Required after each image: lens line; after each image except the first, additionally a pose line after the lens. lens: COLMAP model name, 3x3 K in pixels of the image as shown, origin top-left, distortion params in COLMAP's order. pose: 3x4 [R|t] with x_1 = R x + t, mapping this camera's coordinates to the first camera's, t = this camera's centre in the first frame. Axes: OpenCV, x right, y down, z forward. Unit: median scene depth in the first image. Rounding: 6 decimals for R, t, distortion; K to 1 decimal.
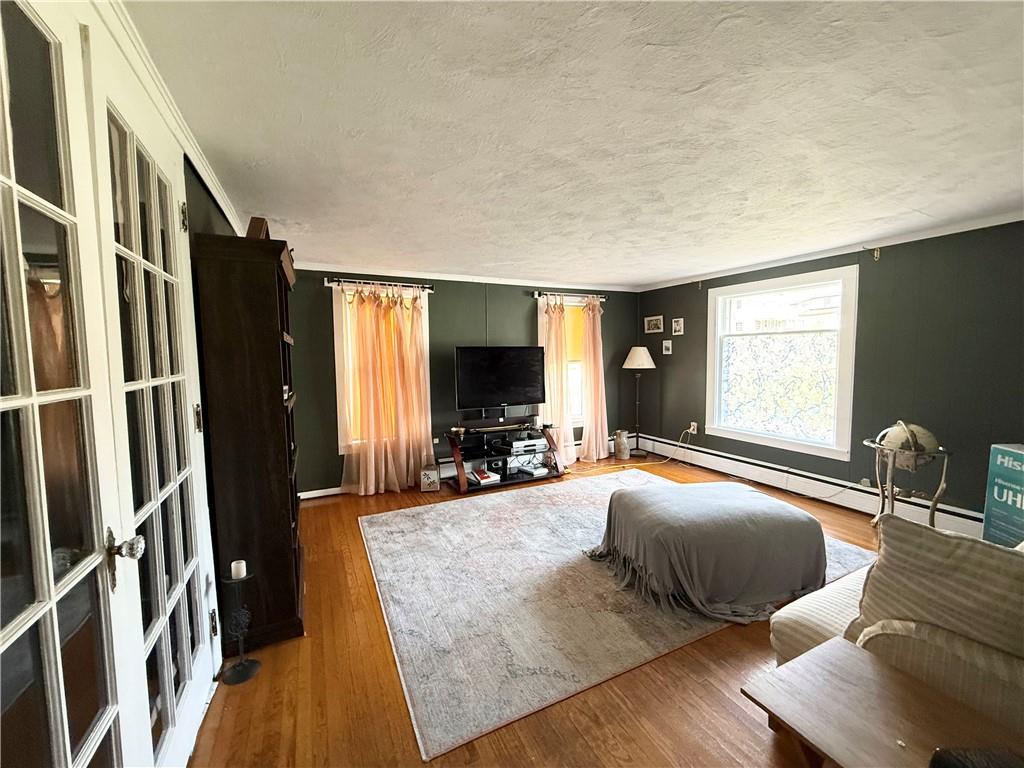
lens RADIAL K [[407.2, 0, 511.4], [0, 407.2, 380.2], [0, 0, 1]] dist [-0.000148, 0.000057]
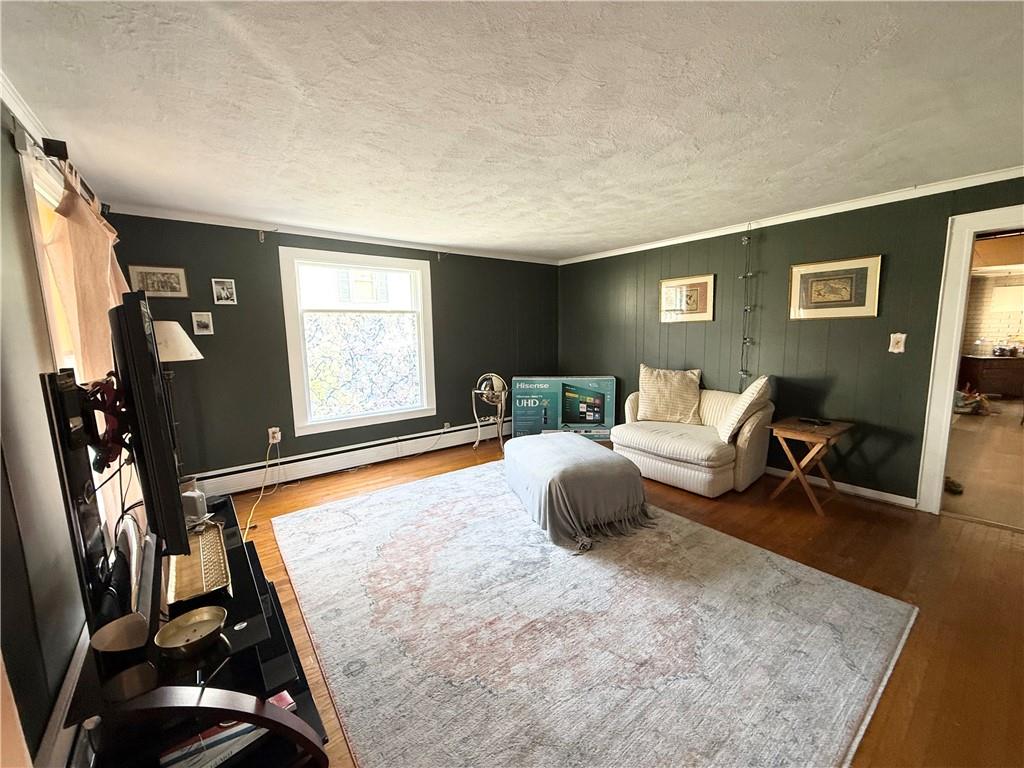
lens RADIAL K [[407.2, 0, 512.4], [0, 407.2, 381.1], [0, 0, 1]] dist [-0.000148, 0.000057]
pose [[-0.202855, -0.111368, 0.972855, -0.421685], [0.080200, 0.988284, 0.129858, -0.049198], [-0.975919, 0.104366, -0.191547, 0.888699]]
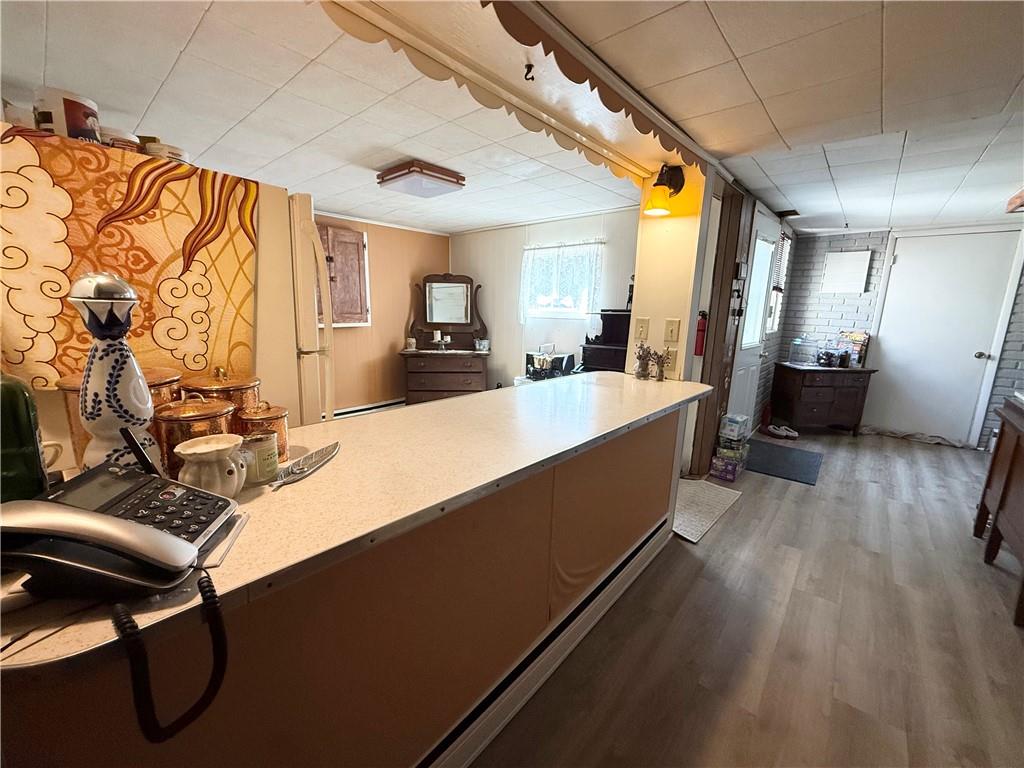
lens RADIAL K [[407.2, 0, 512.2], [0, 407.2, 383.3], [0, 0, 1]] dist [-0.000148, 0.000057]
pose [[-0.379779, -0.172723, 0.908810, 0.189792], [0.042041, 0.978177, 0.203475, 0.032341], [-0.924122, 0.115483, -0.364229, -0.325478]]
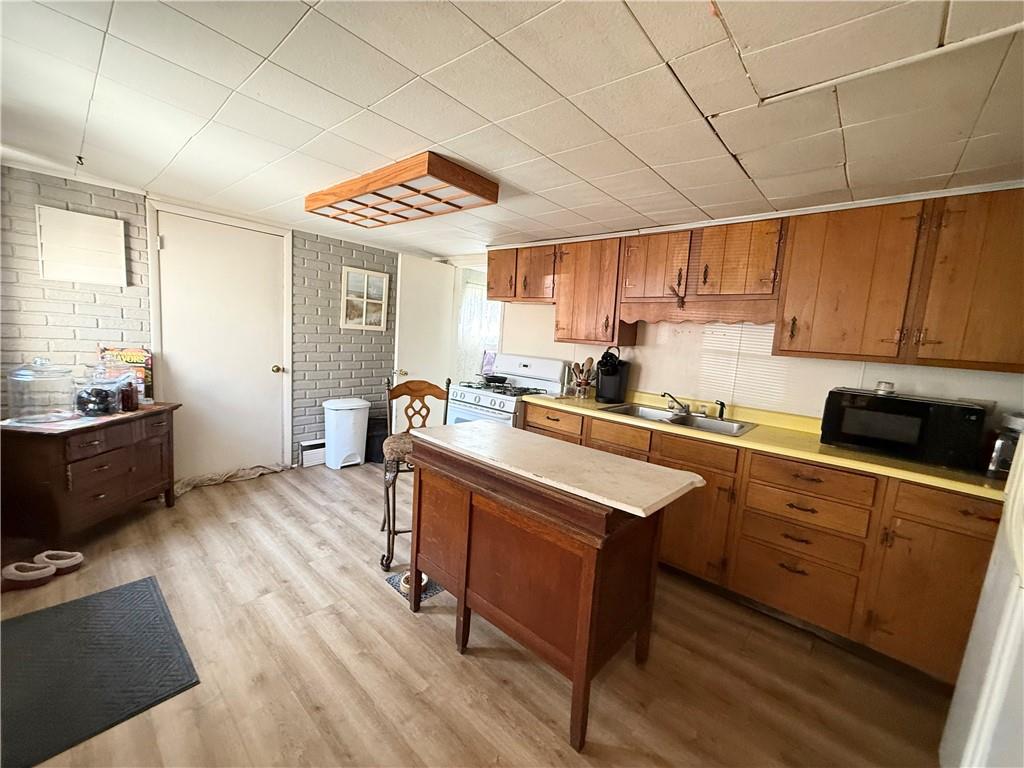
lens RADIAL K [[407.2, 0, 512.1], [0, 407.2, 383.7], [0, 0, 1]] dist [-0.000148, 0.000057]
pose [[-0.928443, -0.004651, -0.371445, 0.510606], [-0.079536, 0.979222, 0.186545, 0.036557], [0.362859, 0.202740, -0.909522, -0.717941]]
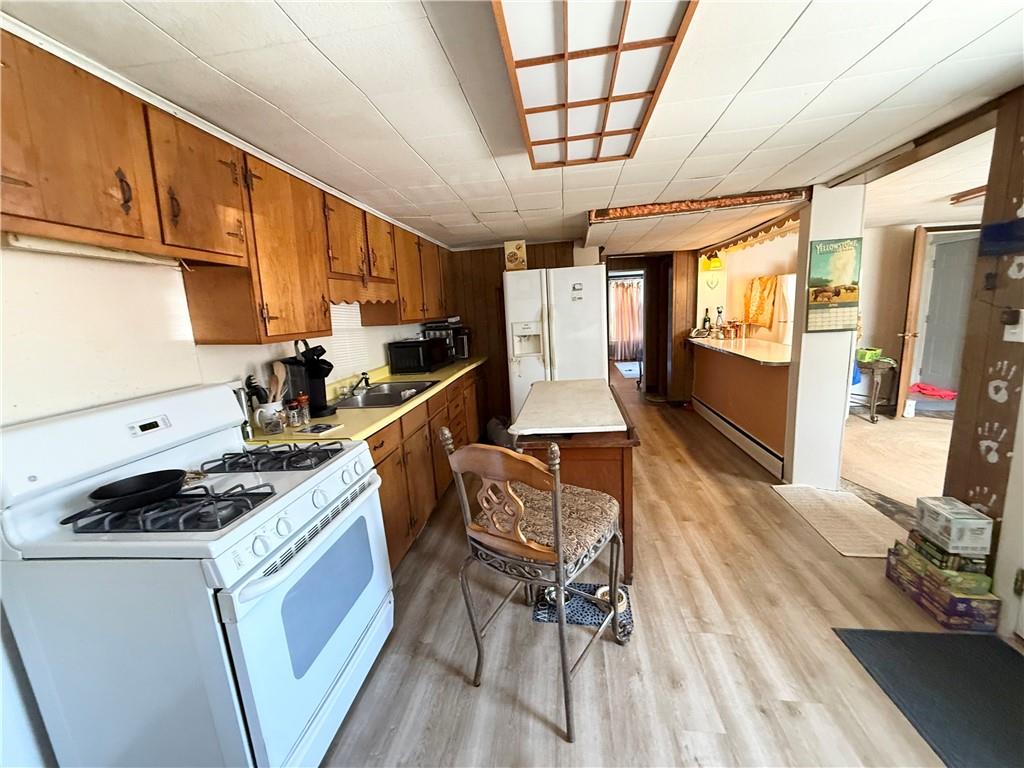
lens RADIAL K [[407.2, 0, 512.0], [0, 407.2, 384.7], [0, 0, 1]] dist [-0.000148, 0.000057]
pose [[0.827459, 0.067507, -0.557453, 0.584129], [0.007910, 0.991247, 0.131781, 0.086134], [0.561470, -0.113453, 0.819683, -1.627319]]
